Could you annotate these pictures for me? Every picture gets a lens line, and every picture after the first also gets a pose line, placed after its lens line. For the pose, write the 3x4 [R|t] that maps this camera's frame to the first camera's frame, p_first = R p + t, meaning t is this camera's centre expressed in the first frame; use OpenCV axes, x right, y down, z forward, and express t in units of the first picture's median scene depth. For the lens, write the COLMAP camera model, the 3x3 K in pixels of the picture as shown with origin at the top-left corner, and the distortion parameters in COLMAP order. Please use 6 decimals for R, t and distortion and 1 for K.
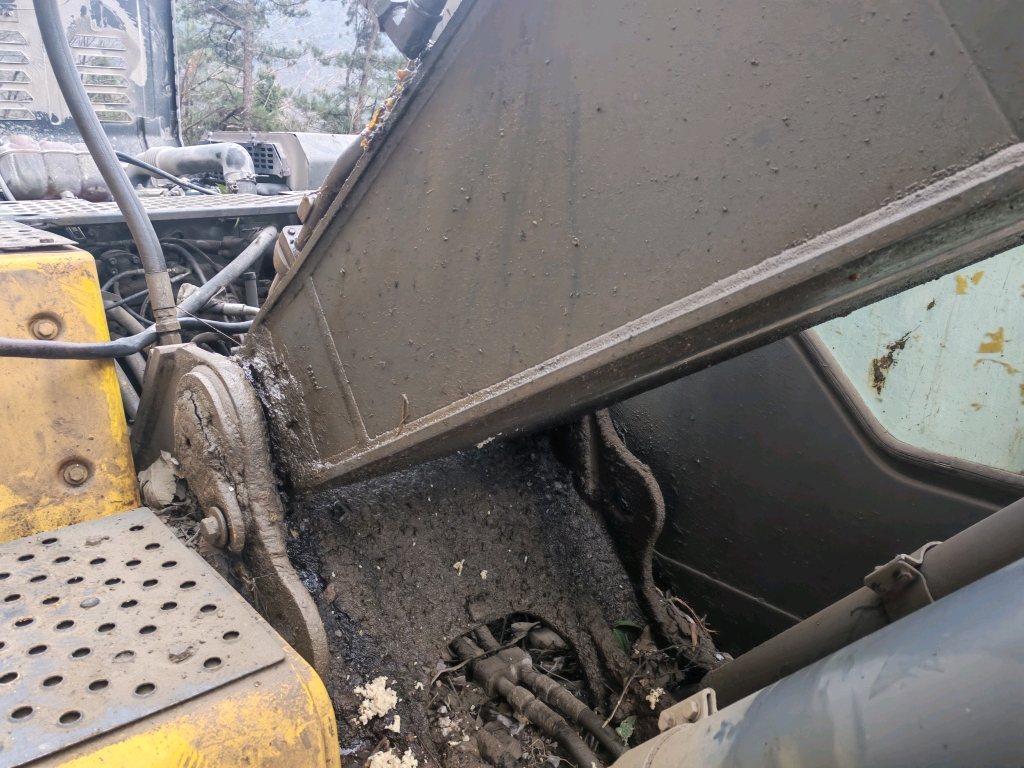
lens RADIAL K [[788.9, 0, 530.7], [0, 788.9, 387.5], [0, 0, 1]] dist [0.008334, -0.005311]
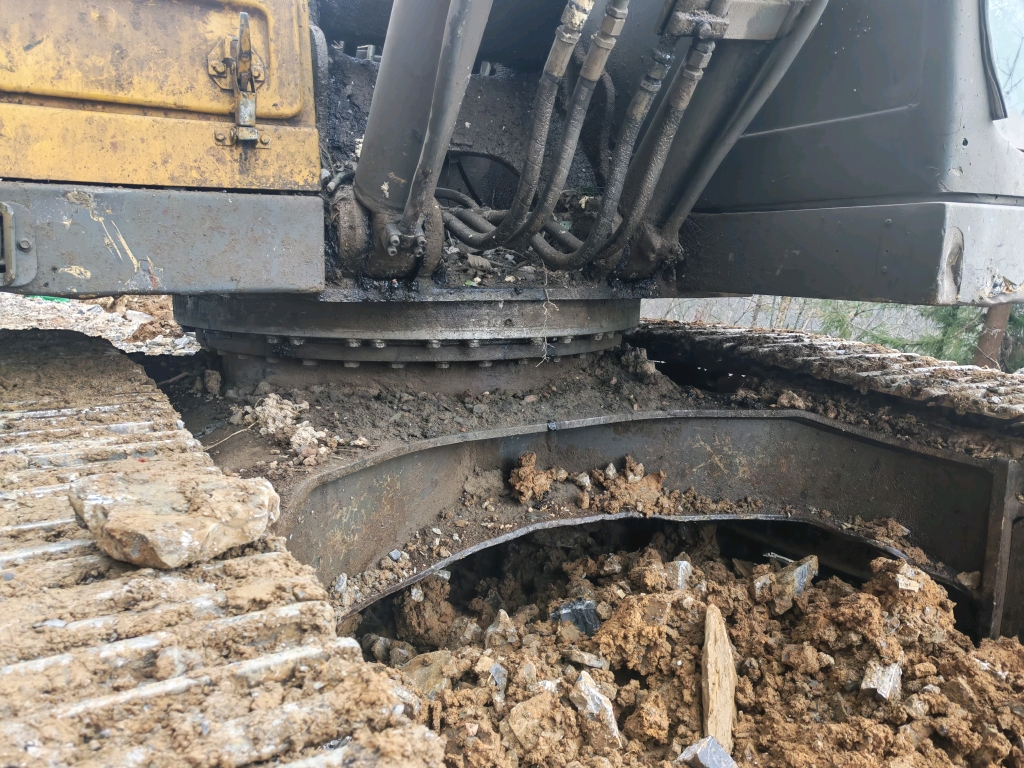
lens RADIAL K [[788.9, 0, 513.0], [0, 788.9, 387.5], [0, 0, 1]] dist [0.008334, -0.005311]
pose [[0.972285, 0.032804, -0.231485, 0.359526], [-0.058971, 0.992505, -0.107038, 0.863319], [0.226239, 0.117722, 0.966932, -0.239859]]
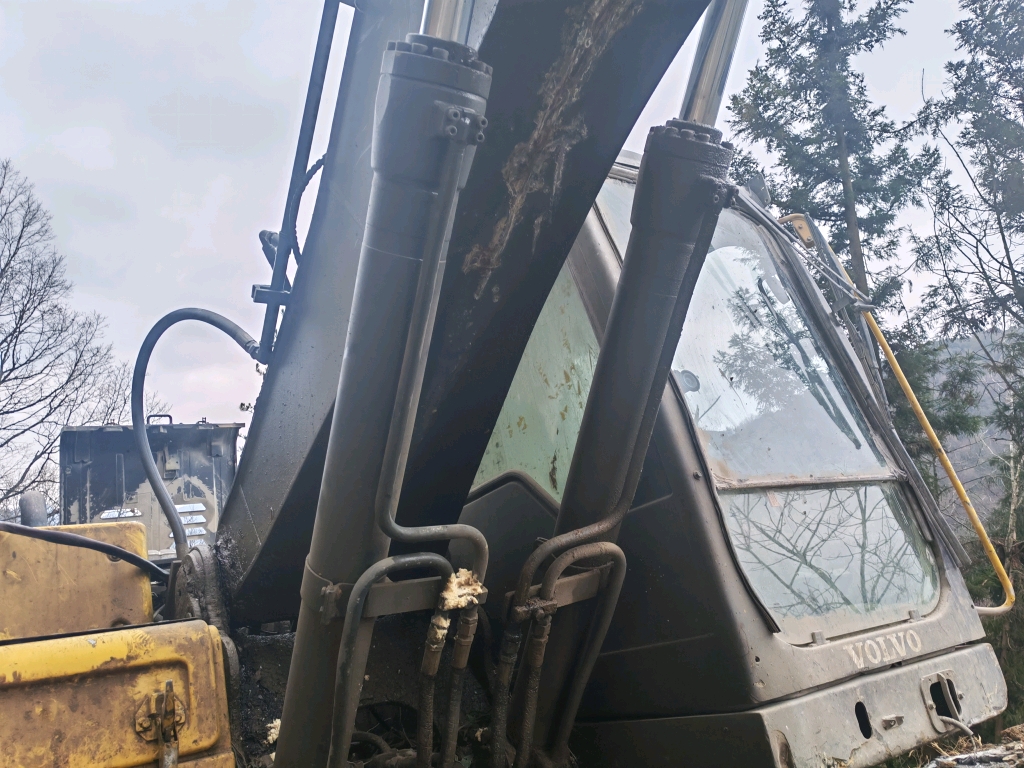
lens RADIAL K [[788.9, 0, 515.7], [0, 788.9, 381.0], [0, 0, 1]] dist [0.008334, -0.005311]
pose [[0.969277, -0.236449, -0.067780, 0.481554], [0.156695, 0.805974, -0.570835, 0.726873], [0.189602, 0.542677, 0.818262, -0.527909]]
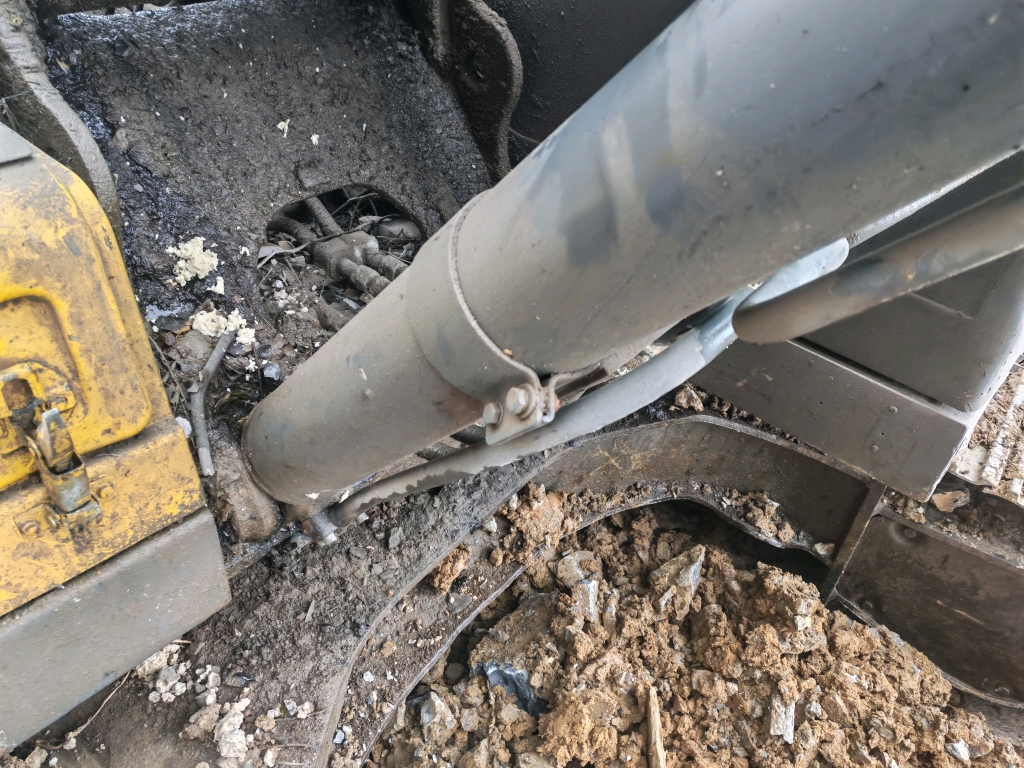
lens RADIAL K [[788.9, 0, 518.5], [0, 788.9, 387.1], [0, 0, 1]] dist [0.008334, -0.005311]
pose [[0.990946, -0.029417, 0.130996, 0.044492], [-0.024647, 0.919260, 0.392879, 0.147820], [-0.131977, -0.392550, 0.910212, 0.066685]]
